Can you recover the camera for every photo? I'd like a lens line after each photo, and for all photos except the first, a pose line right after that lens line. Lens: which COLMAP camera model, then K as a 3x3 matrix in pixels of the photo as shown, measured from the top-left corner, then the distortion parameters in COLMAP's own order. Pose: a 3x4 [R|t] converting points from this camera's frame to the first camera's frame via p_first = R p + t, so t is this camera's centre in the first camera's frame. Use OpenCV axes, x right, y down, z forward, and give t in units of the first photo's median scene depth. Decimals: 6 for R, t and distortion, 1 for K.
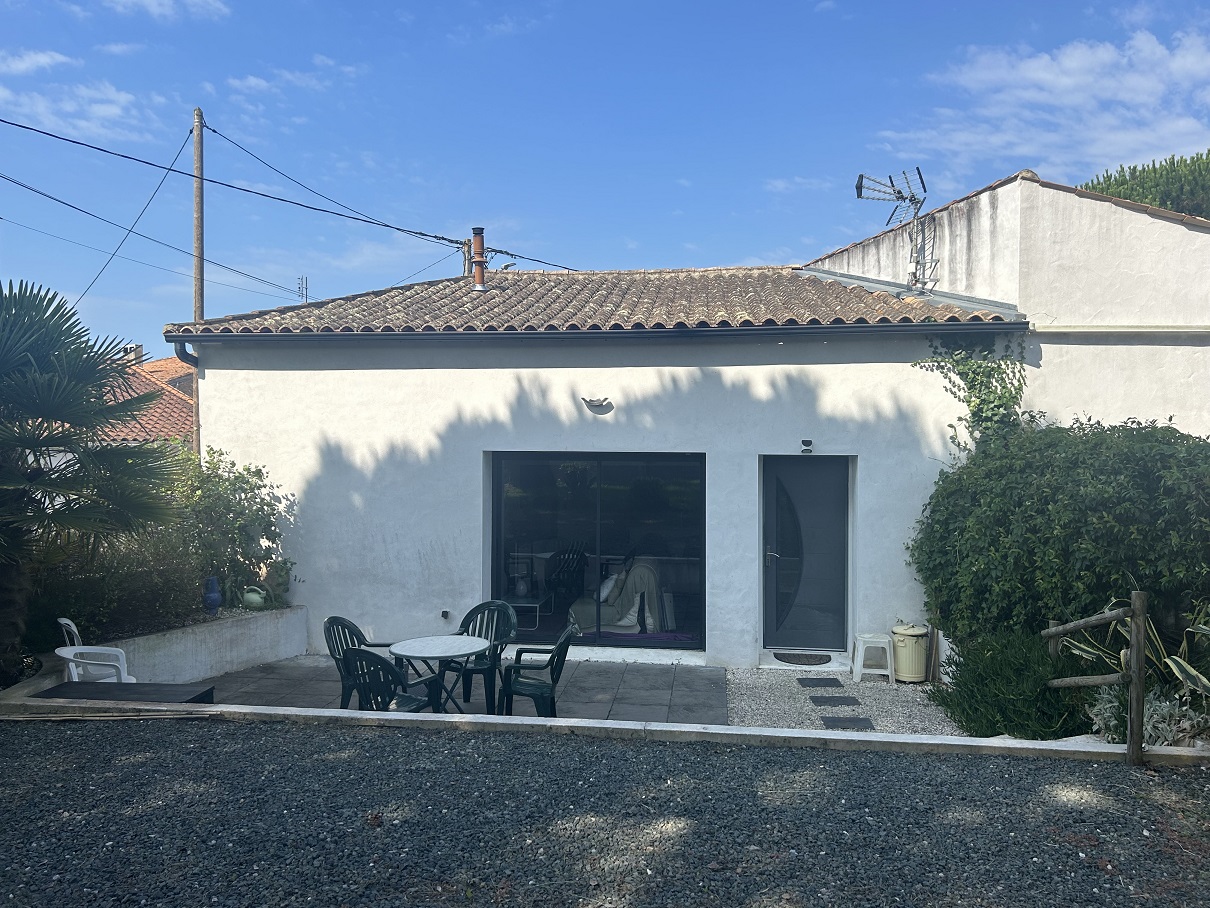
lens RADIAL K [[953.1, 0, 602.8], [0, 953.1, 459.1], [0, 0, 1]] dist [0.025051, -0.001959]
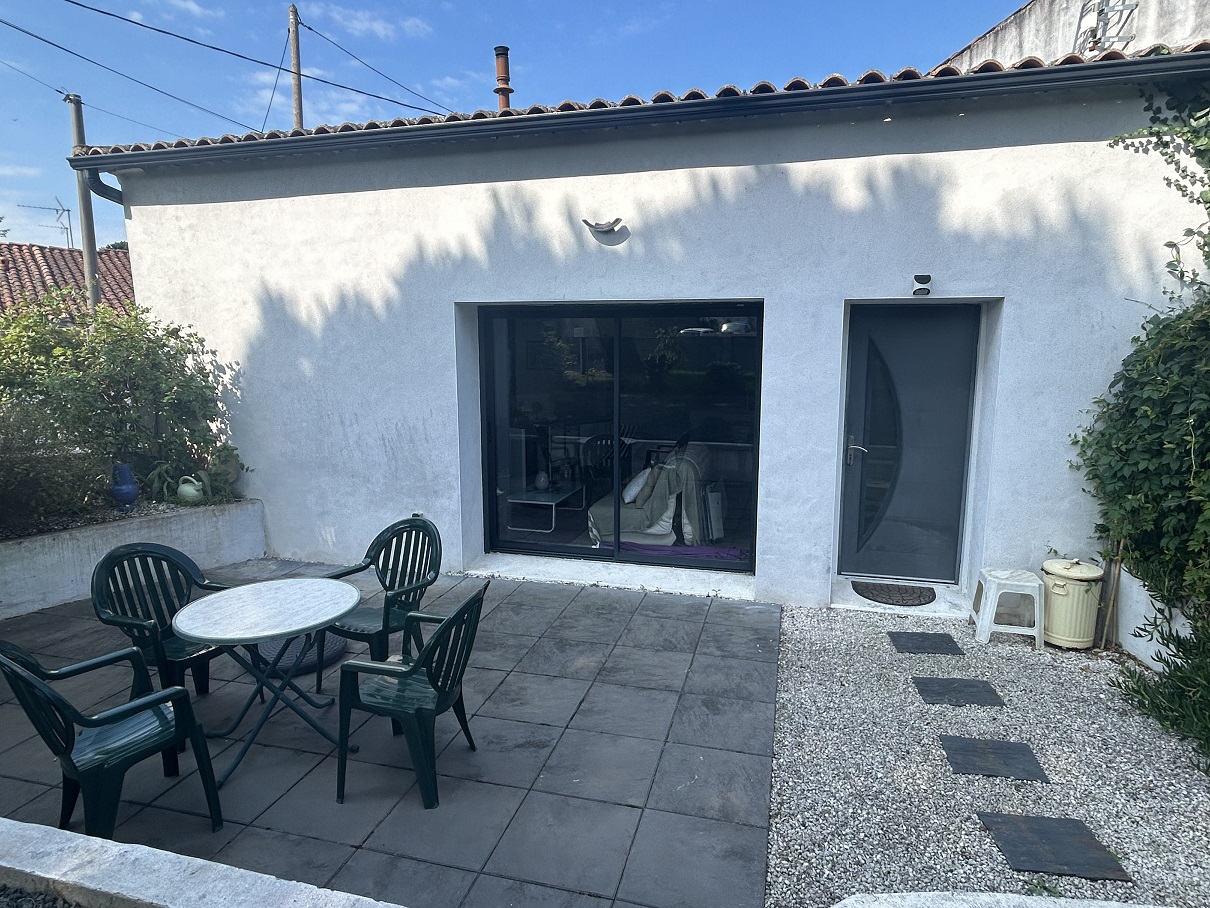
lens RADIAL K [[715.7, 0, 610.0], [0, 715.7, 451.2], [0, 0, 1]] dist [-0.011009, 0.005756]
pose [[0.990249, 0.017062, -0.138258, 0.072201], [0.000649, 0.991895, 0.127055, 0.036288], [0.139305, -0.125906, 0.982213, 0.468937]]
